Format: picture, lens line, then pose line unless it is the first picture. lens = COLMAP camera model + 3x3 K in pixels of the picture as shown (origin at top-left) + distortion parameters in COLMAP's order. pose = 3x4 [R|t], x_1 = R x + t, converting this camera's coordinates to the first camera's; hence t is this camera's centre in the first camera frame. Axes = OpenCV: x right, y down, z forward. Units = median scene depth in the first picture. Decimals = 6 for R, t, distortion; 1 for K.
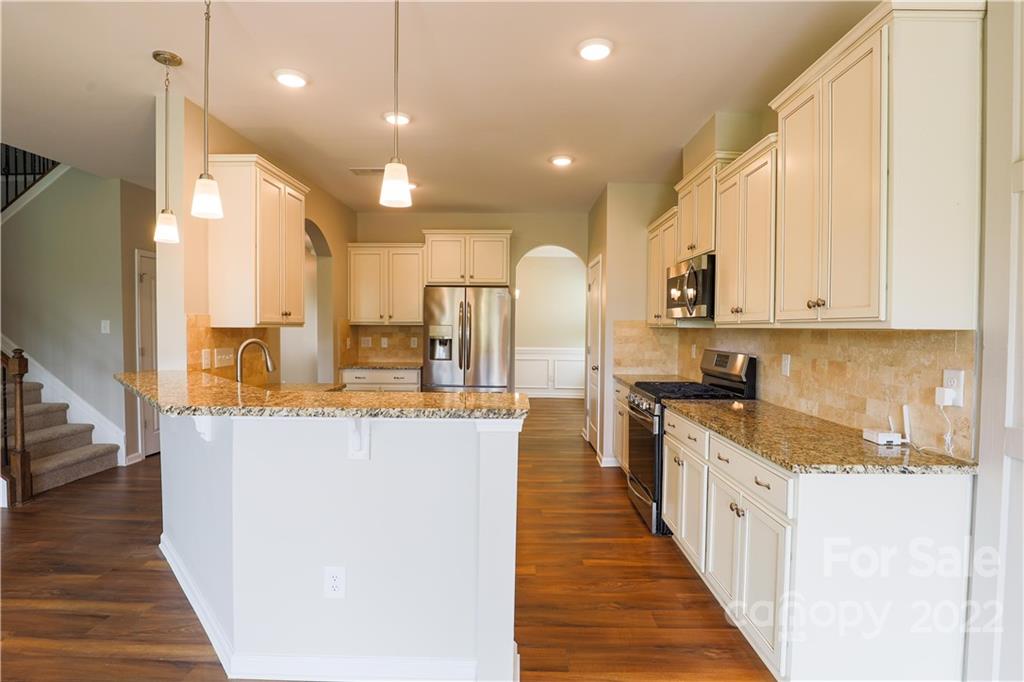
lens RADIAL K [[502.7, 0, 509.7], [0, 502.7, 340.2], [0, 0, 1]] dist [-0.034937, 0.006038]
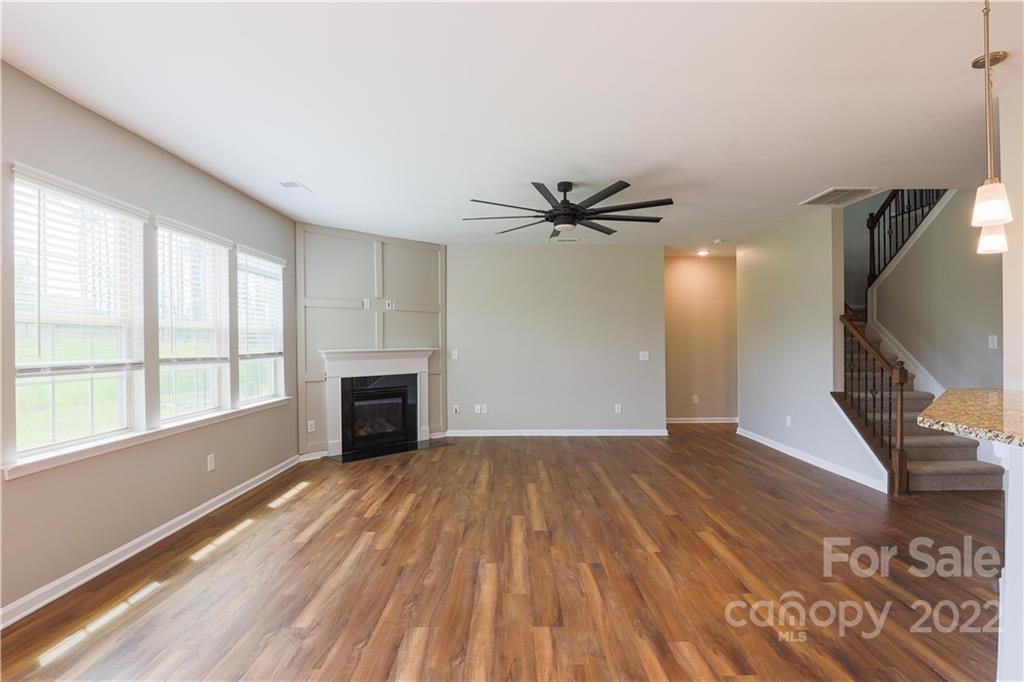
lens RADIAL K [[502.7, 0, 509.7], [0, 502.7, 340.2], [0, 0, 1]] dist [-0.034937, 0.006038]
pose [[0.018108, -0.007046, -0.999811, 0.118158], [-0.024048, 0.999683, -0.007481, -0.000942], [0.999547, 0.024179, 0.017933, 0.035399]]
